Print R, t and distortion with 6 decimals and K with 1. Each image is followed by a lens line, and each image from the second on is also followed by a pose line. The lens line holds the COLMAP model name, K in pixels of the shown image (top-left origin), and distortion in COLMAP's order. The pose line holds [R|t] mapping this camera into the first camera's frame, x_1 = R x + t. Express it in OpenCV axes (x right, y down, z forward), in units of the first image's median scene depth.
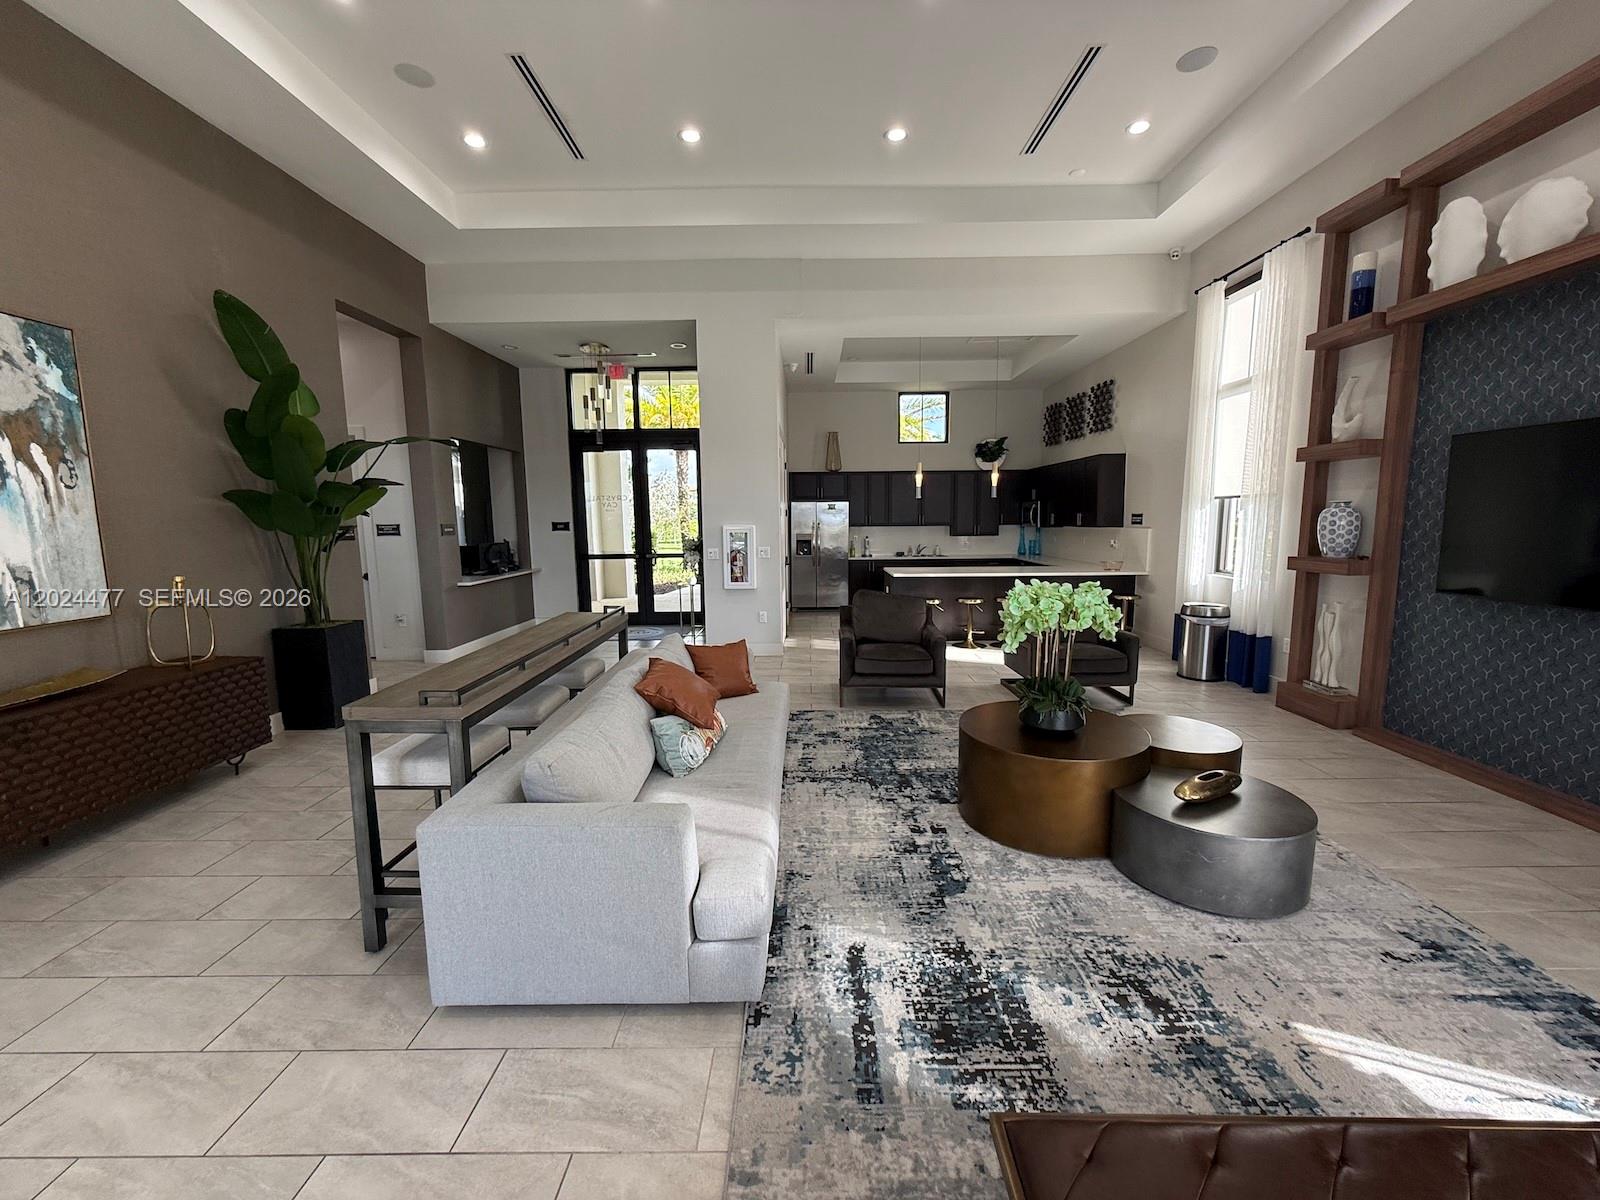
lens RADIAL K [[638.8, 0, 799.6], [0, 638.8, 591.6], [0, 0, 1]] dist [-0.002443, -0.000266]
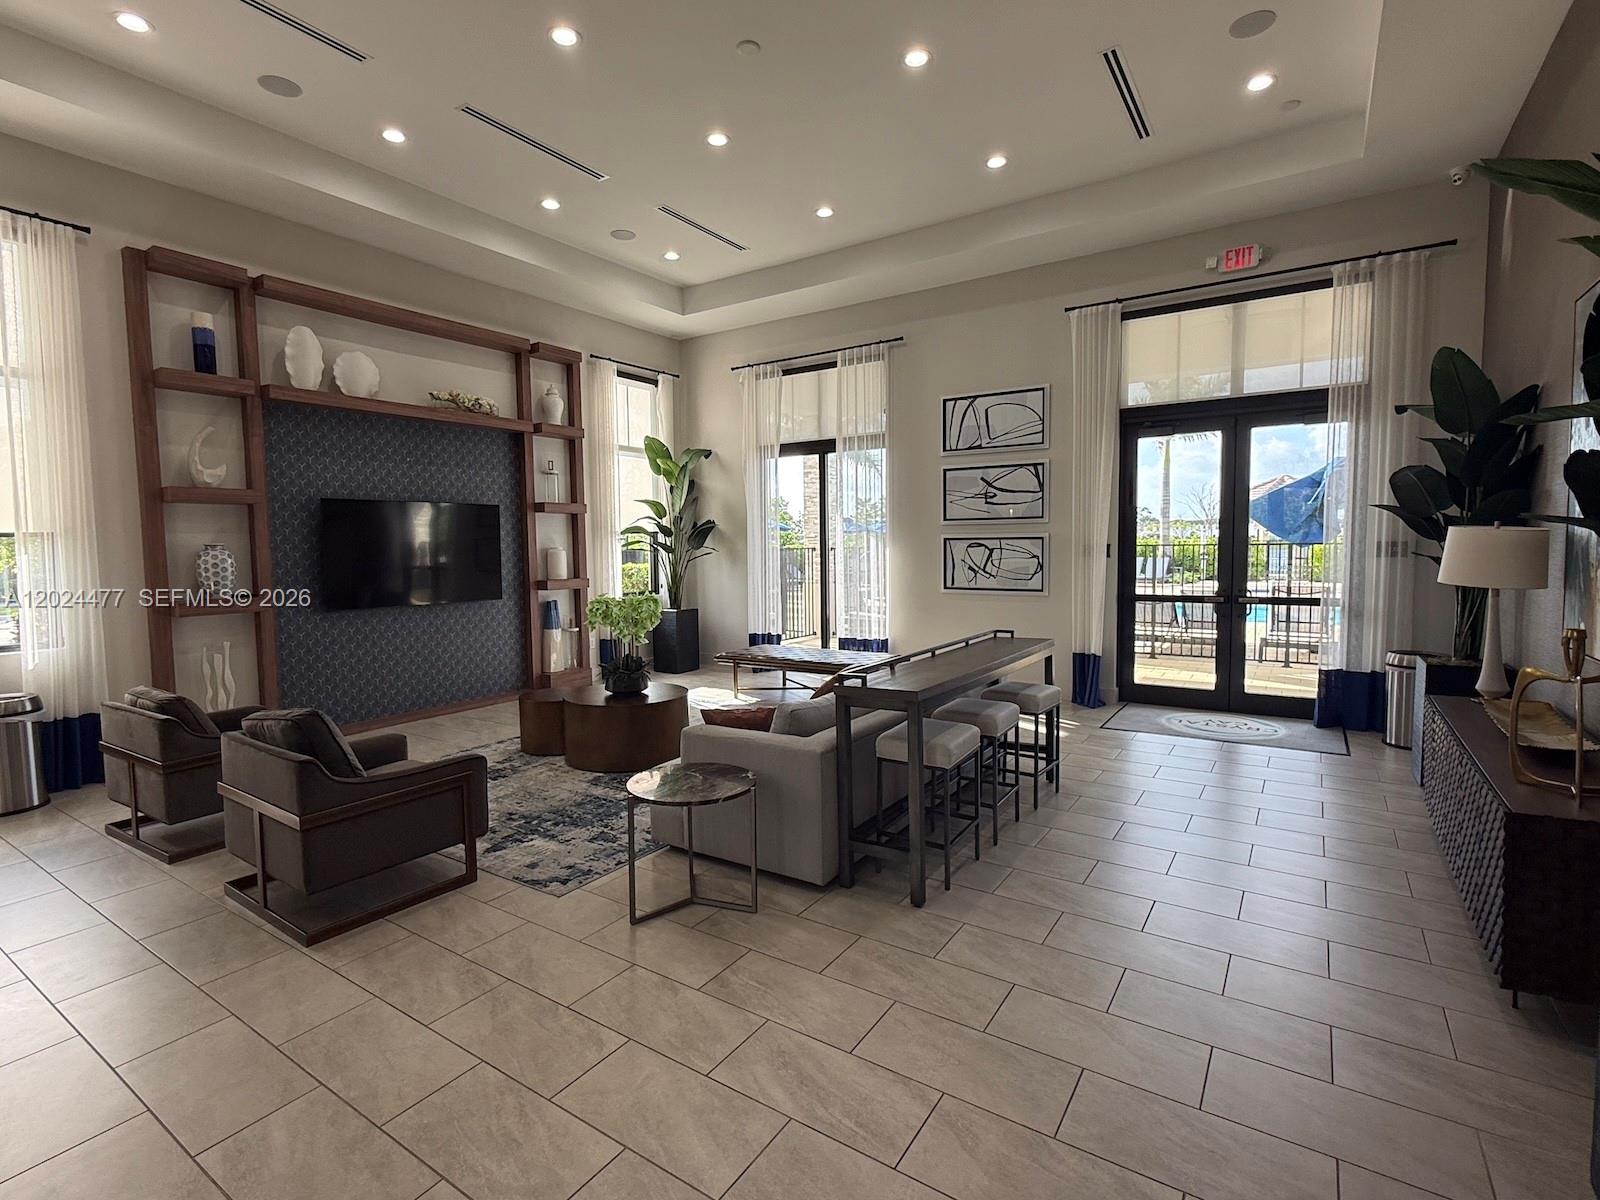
lens RADIAL K [[753.3, 0, 801.7], [0, 753.3, 595.8], [0, 0, 1]] dist [-0.000692, -0.000155]
pose [[-0.833428, -0.018651, 0.552313, -0.630574], [0.086504, 0.982707, 0.163718, -0.181696], [-0.545815, 0.184225, -0.817403, 1.528293]]
